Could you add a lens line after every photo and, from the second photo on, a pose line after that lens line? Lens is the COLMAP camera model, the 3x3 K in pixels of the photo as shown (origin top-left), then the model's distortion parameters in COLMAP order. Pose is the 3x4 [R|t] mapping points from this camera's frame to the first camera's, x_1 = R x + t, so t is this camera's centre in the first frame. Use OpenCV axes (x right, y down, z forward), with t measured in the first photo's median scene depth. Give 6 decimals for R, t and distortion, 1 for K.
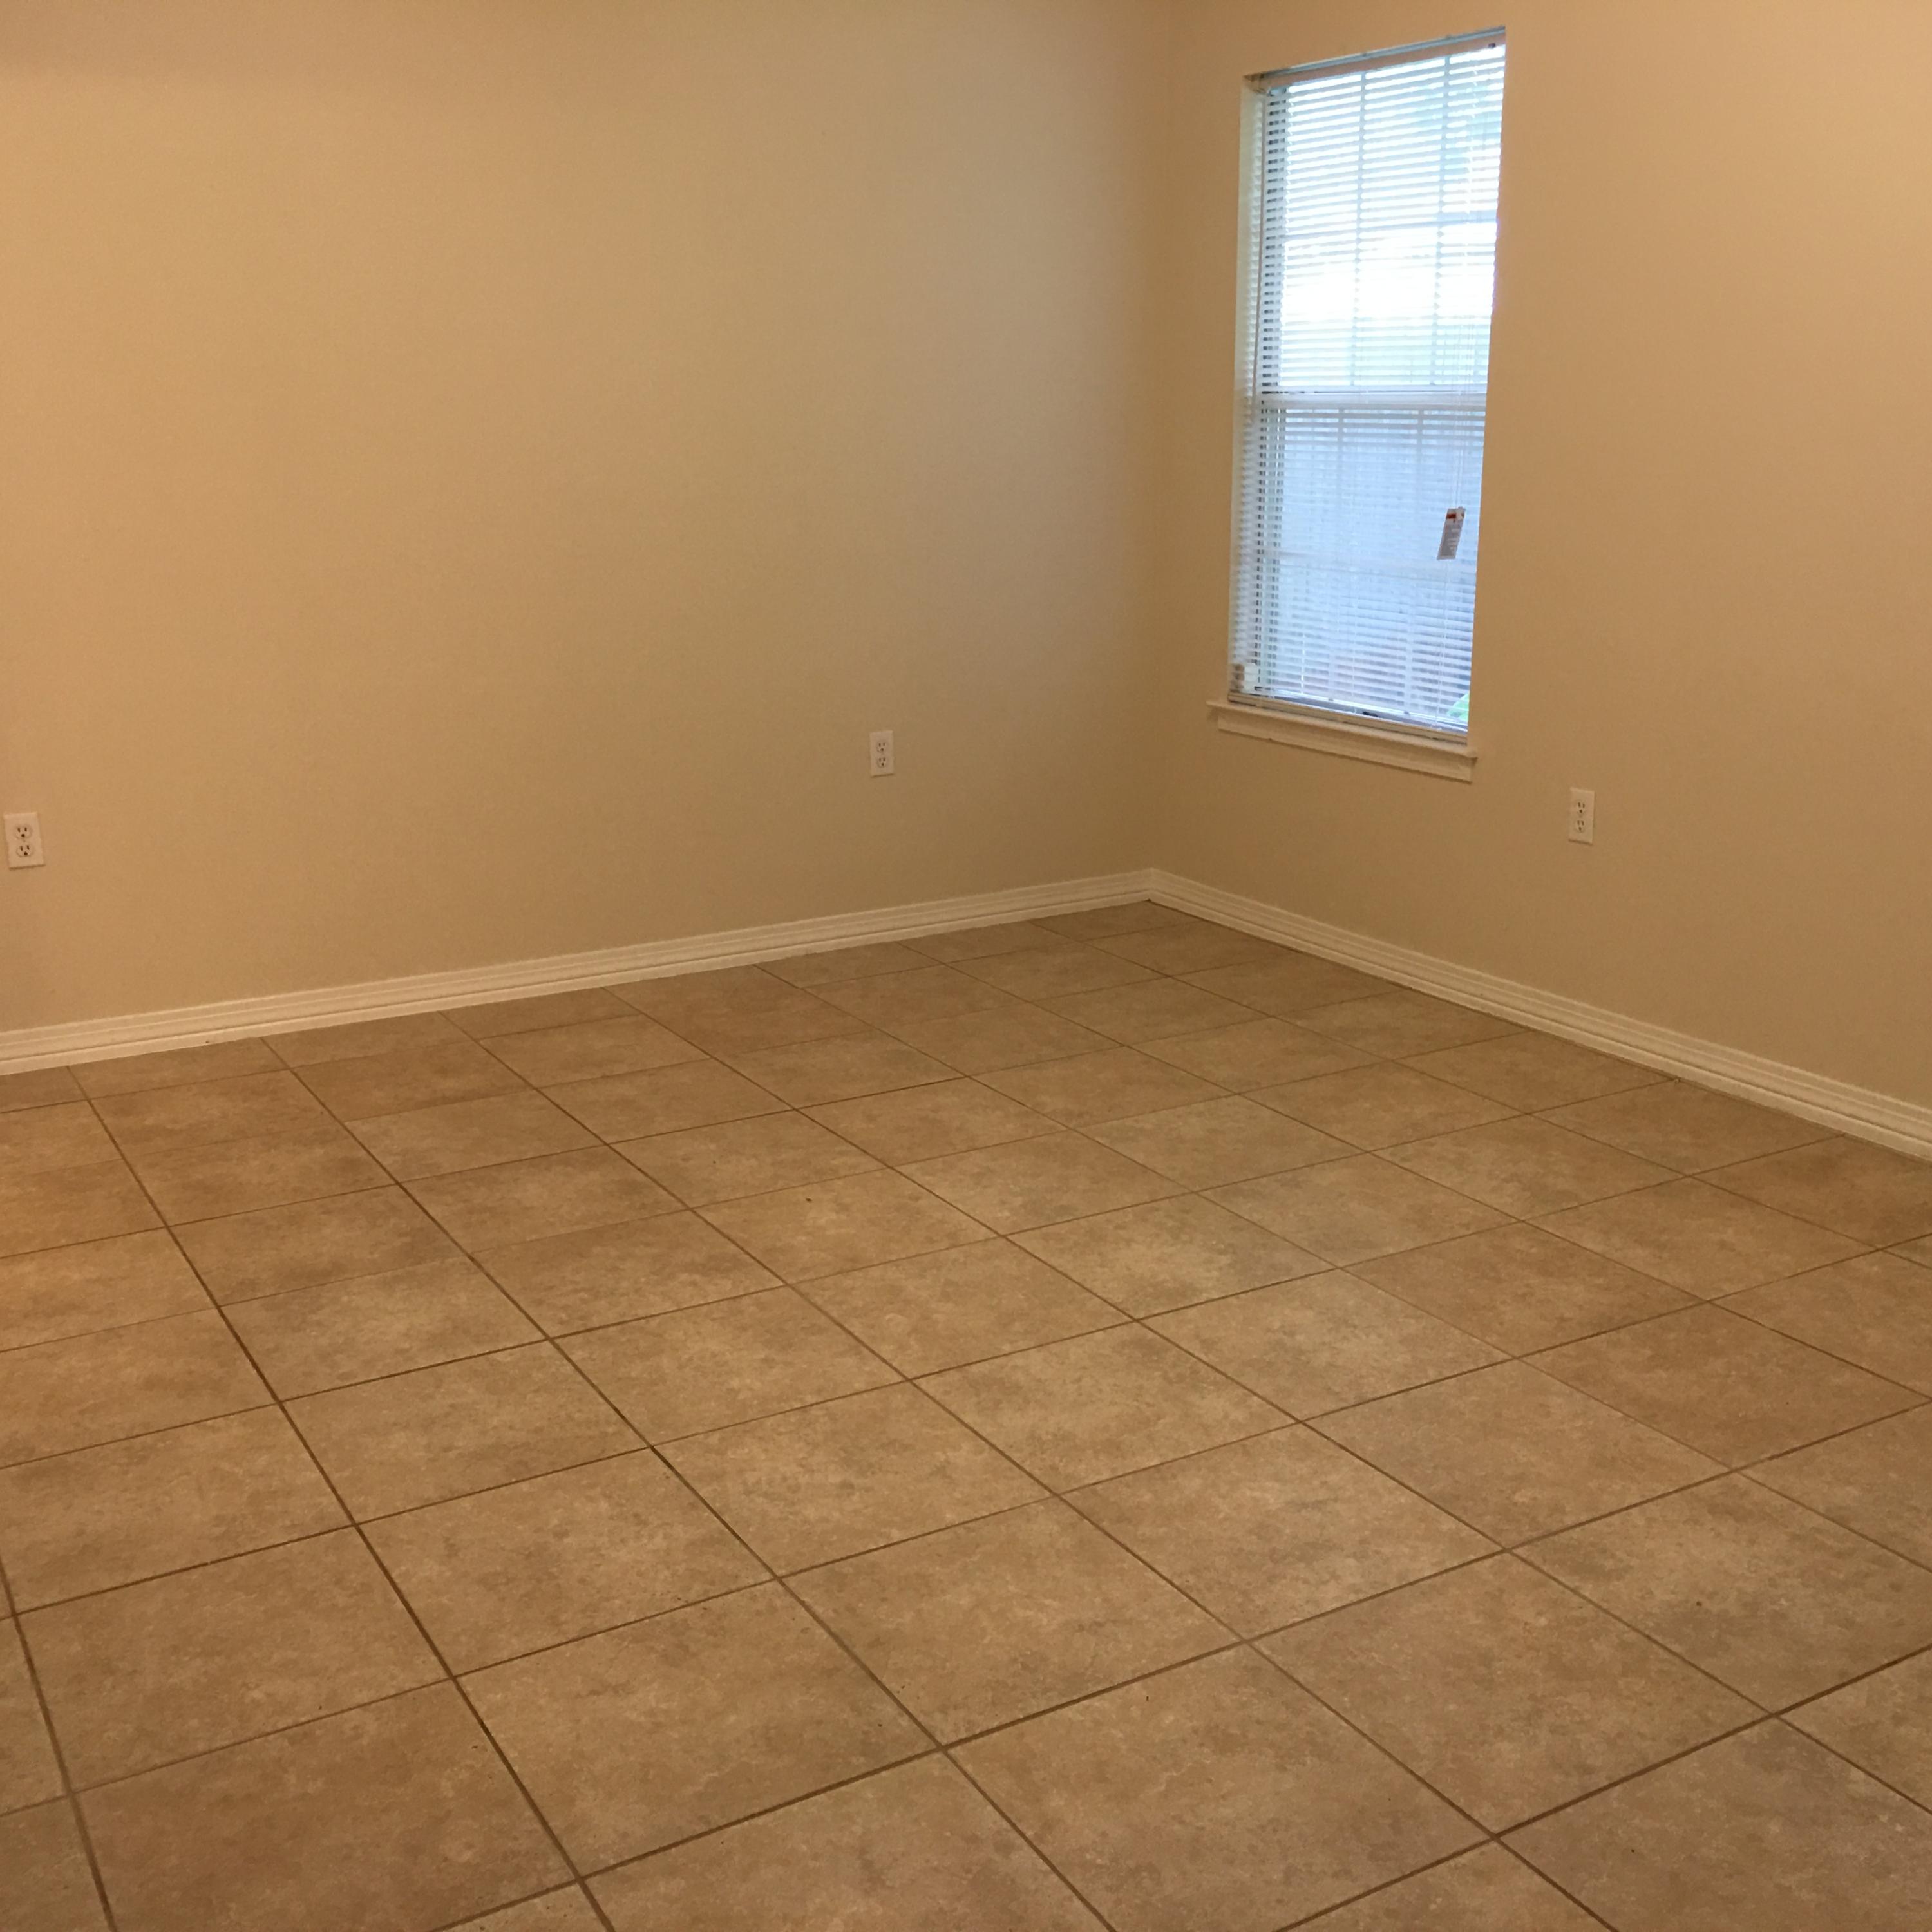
lens RADIAL K [[2178.3, 0, 966.0], [0, 2178.3, 966.0], [0, 0, 1]] dist [0.087131, -0.142141]
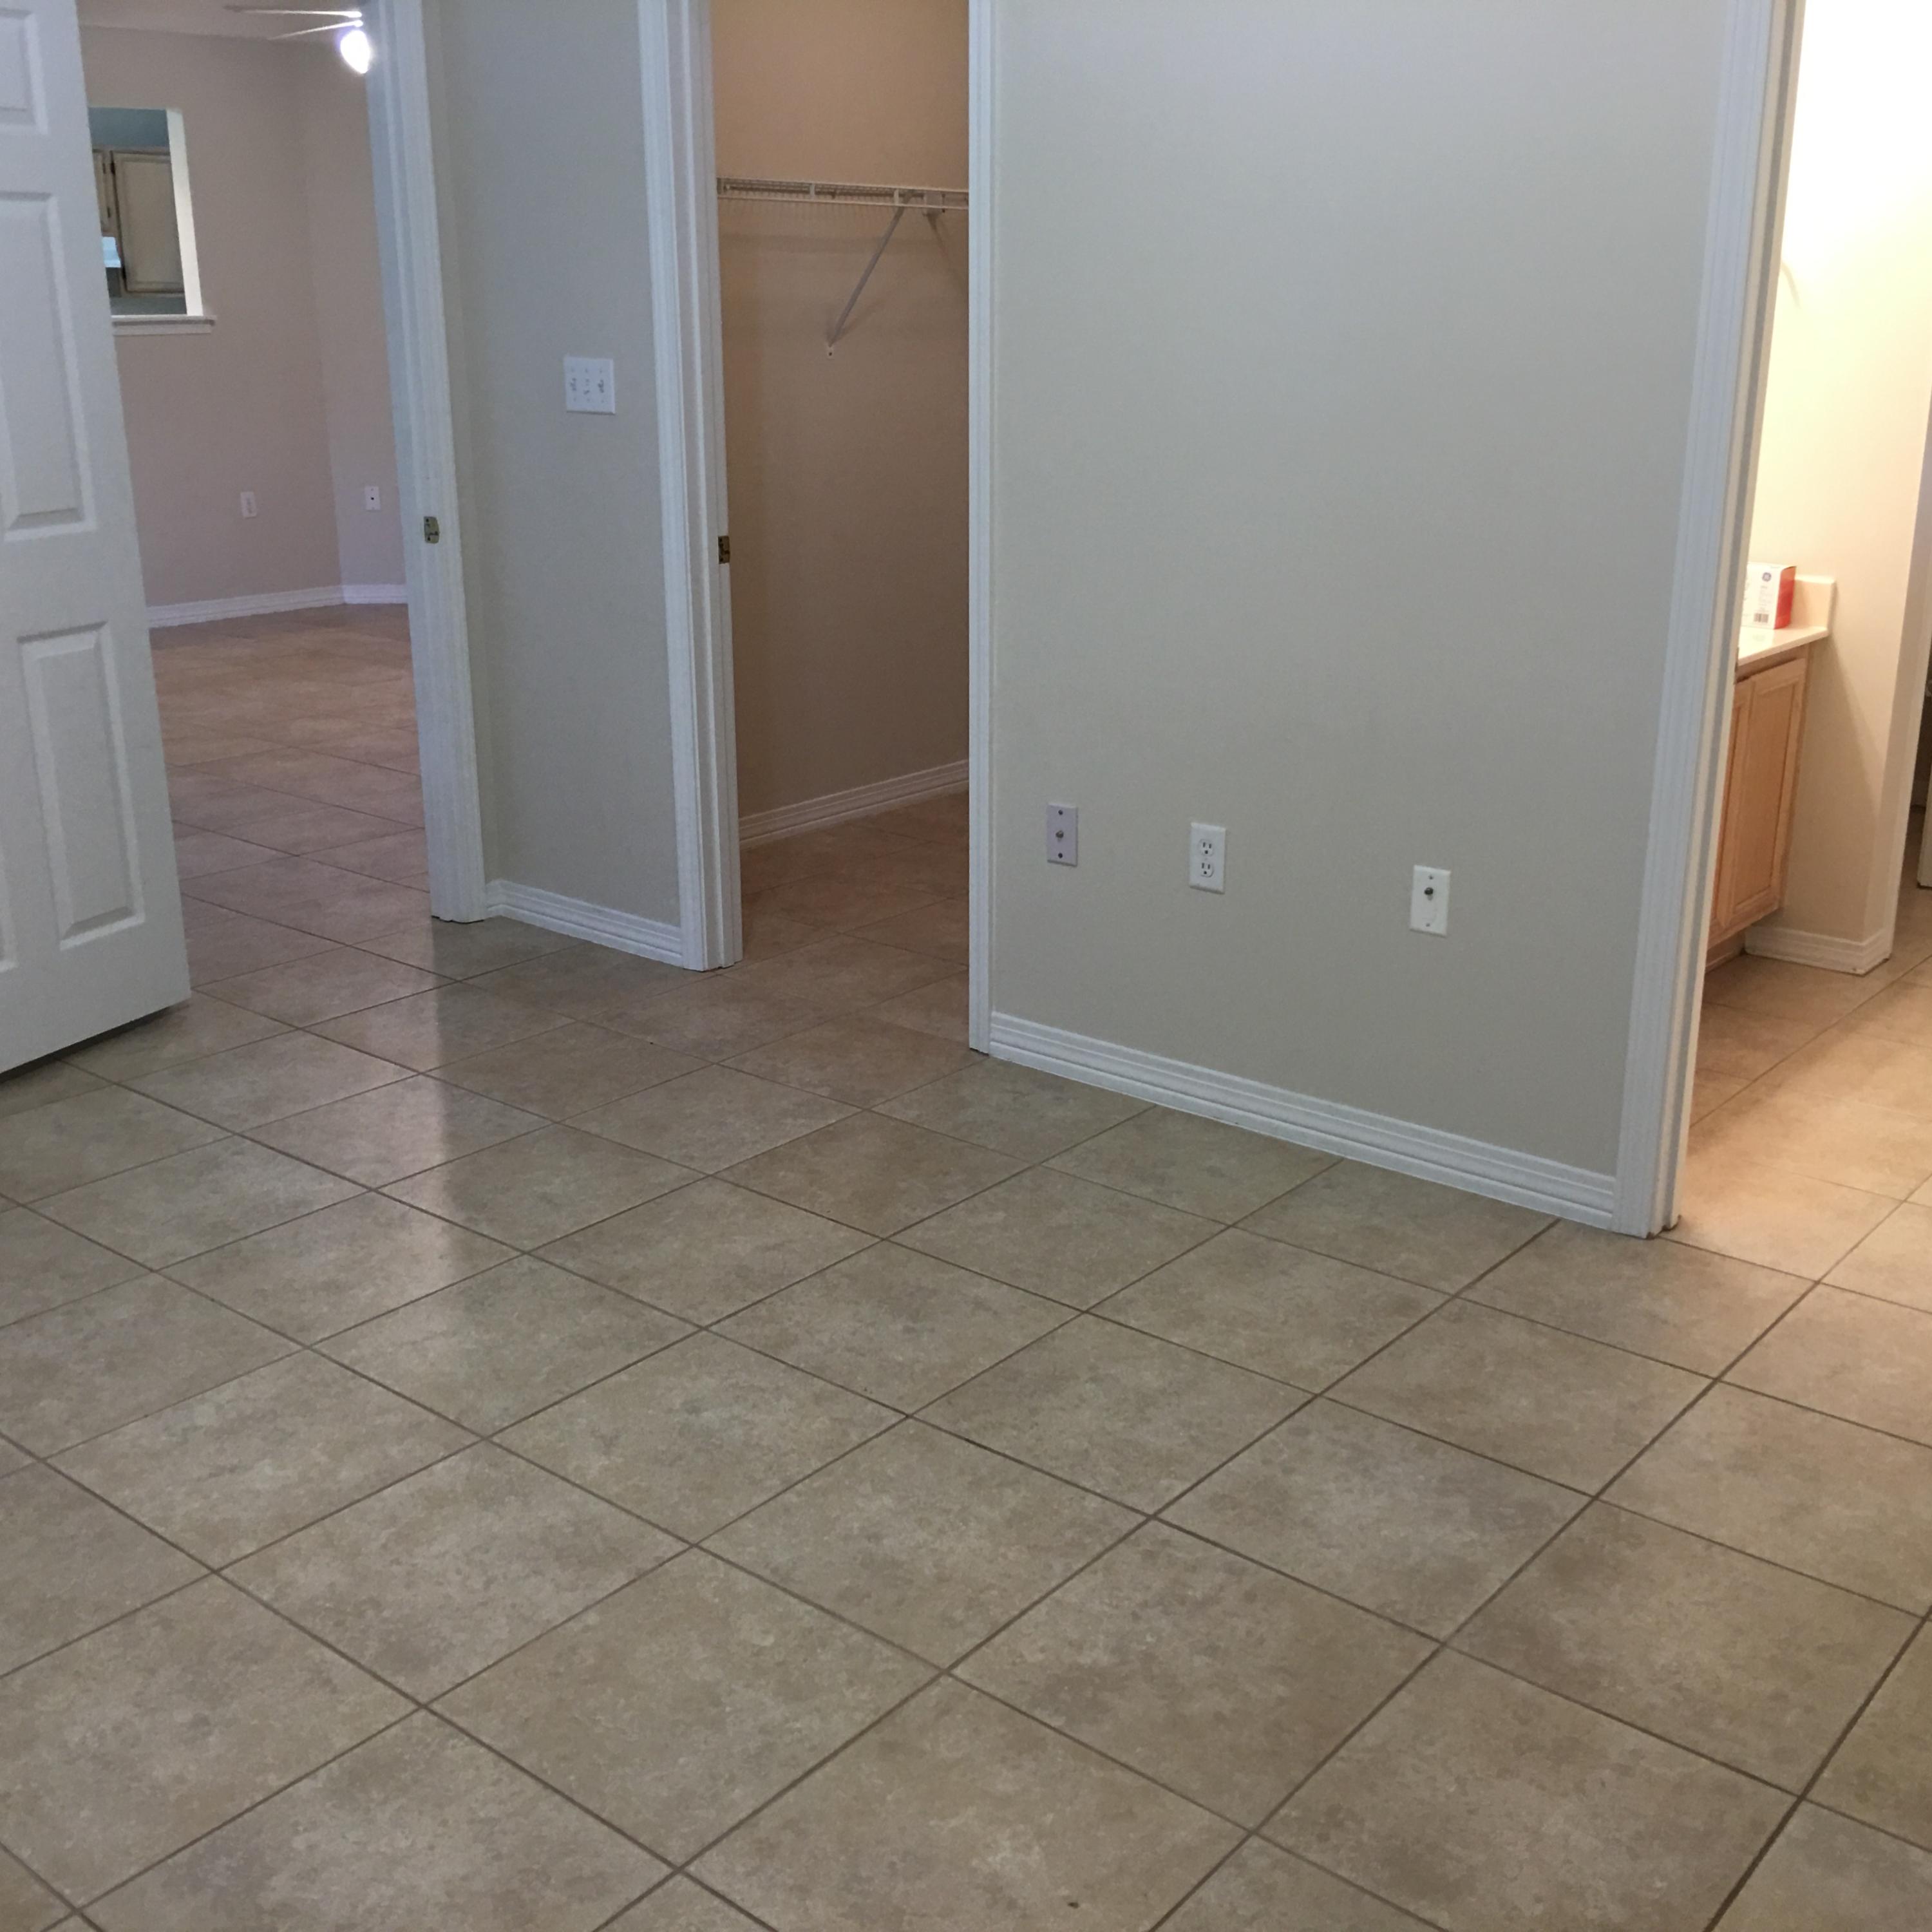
lens RADIAL K [[2178.3, 0, 966.0], [0, 2178.3, 966.0], [0, 0, 1]] dist [0.087131, -0.142141]
pose [[-0.938572, 0.116870, -0.324692, 0.126973], [-0.076270, 0.847382, 0.525477, -0.463386], [0.336551, 0.517962, -0.786415, 1.628832]]
